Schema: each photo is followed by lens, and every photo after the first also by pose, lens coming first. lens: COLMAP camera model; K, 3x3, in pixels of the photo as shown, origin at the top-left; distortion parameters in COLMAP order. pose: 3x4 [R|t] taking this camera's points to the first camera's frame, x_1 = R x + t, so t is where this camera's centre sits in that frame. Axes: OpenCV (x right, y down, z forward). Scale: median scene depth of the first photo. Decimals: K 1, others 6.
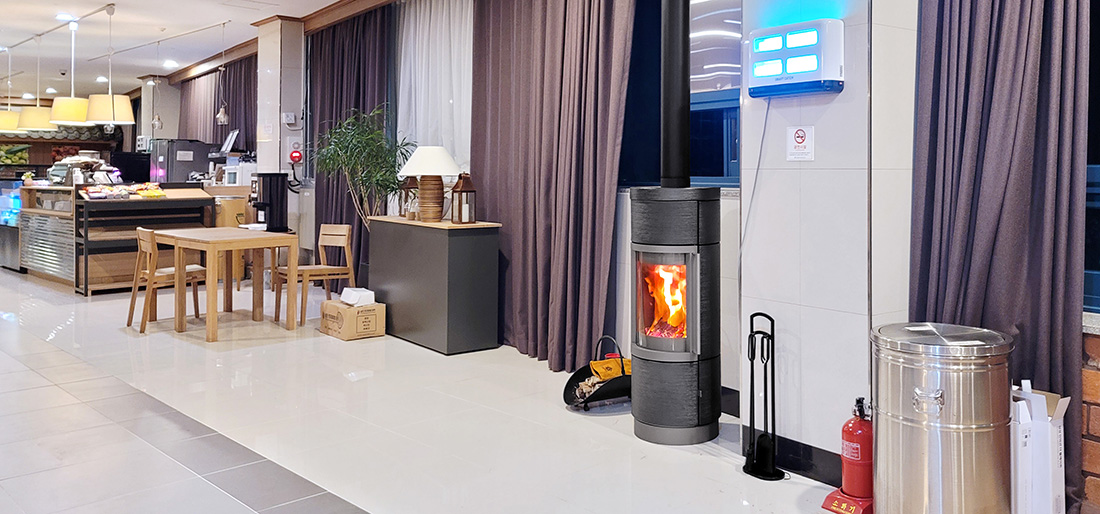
lens RADIAL K [[811.1, 0, 627.5], [0, 811.1, 197.6], [0, 0, 1]] dist [0.032122, 0.001446]
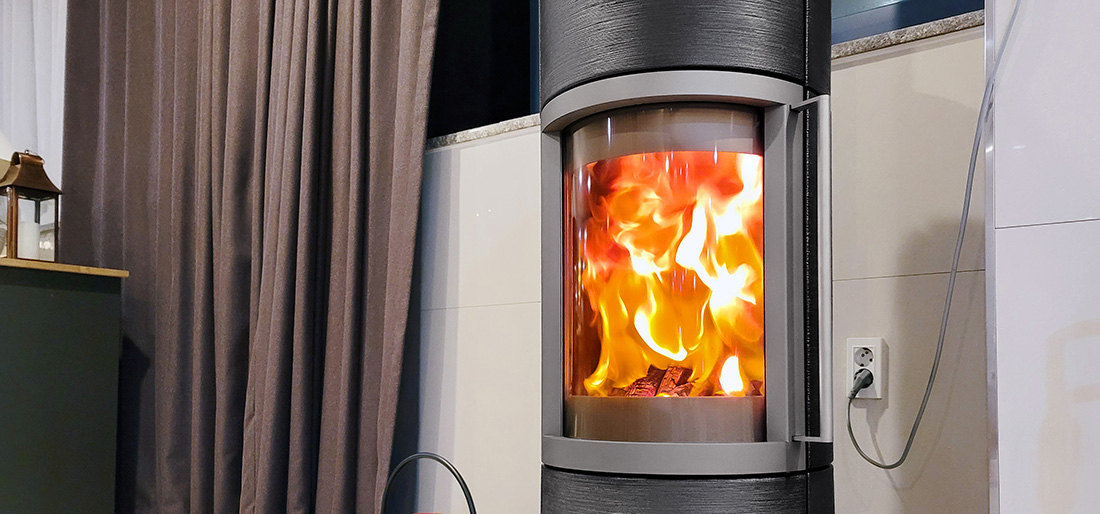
lens RADIAL K [[800.2, 0, 638.7], [0, 800.2, 374.7], [0, 0, 1]] dist [0.061312, -0.001859]
pose [[0.936581, 0.008536, 0.350348, -0.053279], [0.003688, 0.999408, -0.034211, 0.127494], [-0.350433, 0.033333, 0.935994, 0.541085]]
